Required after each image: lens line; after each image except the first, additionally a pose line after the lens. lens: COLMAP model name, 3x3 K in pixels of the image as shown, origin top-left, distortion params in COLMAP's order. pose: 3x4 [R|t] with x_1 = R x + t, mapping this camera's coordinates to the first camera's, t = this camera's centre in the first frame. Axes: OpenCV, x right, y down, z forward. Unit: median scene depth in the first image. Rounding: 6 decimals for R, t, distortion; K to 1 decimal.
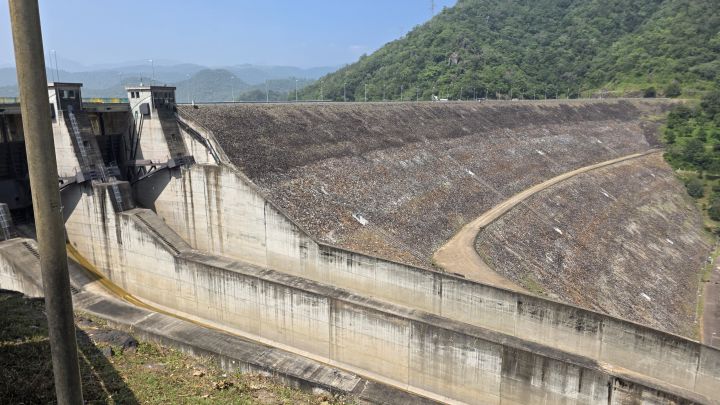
lens RADIAL K [[475.5, 0, 356.3], [0, 475.5, 199.5], [0, 0, 1]] dist [0.070545, -0.069723]
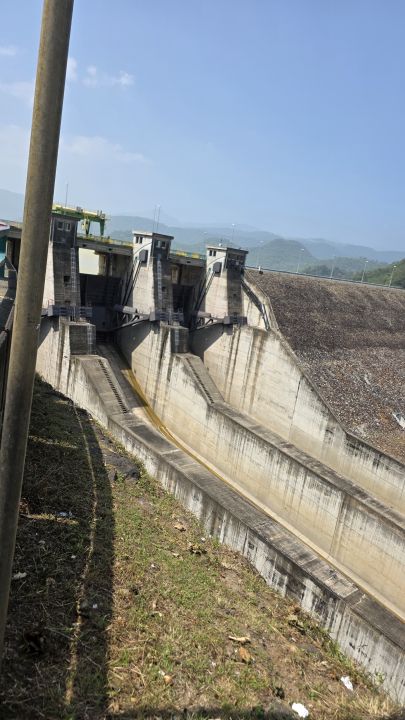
lens RADIAL K [[475.5, 0, 201.7], [0, 475.5, 359.2], [0, 0, 1]] dist [0.070545, -0.069723]
pose [[0.891481, 0.230772, -0.389879, 0.000906], [-0.241467, 0.970157, 0.022113, -0.000328], [0.383347, 0.074430, 0.920600, 0.004753]]
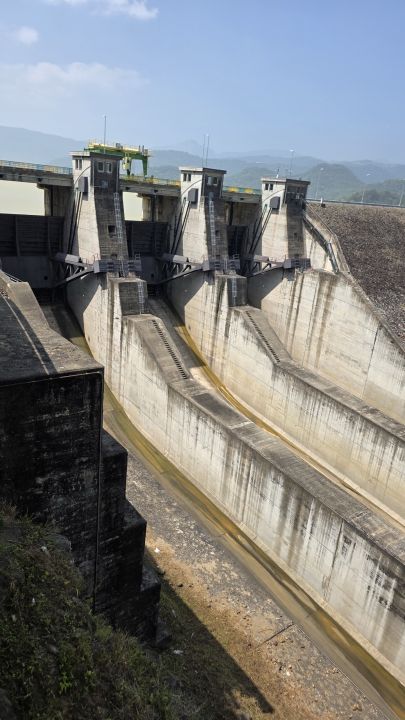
lens RADIAL K [[475.5, 0, 195.9], [0, 475.5, 361.2], [0, 0, 1]] dist [0.070545, -0.069723]
pose [[0.858516, 0.253045, -0.446003, -0.091564], [-0.196517, 0.965715, 0.169632, -0.018895], [0.473636, -0.057984, 0.878810, 0.087512]]
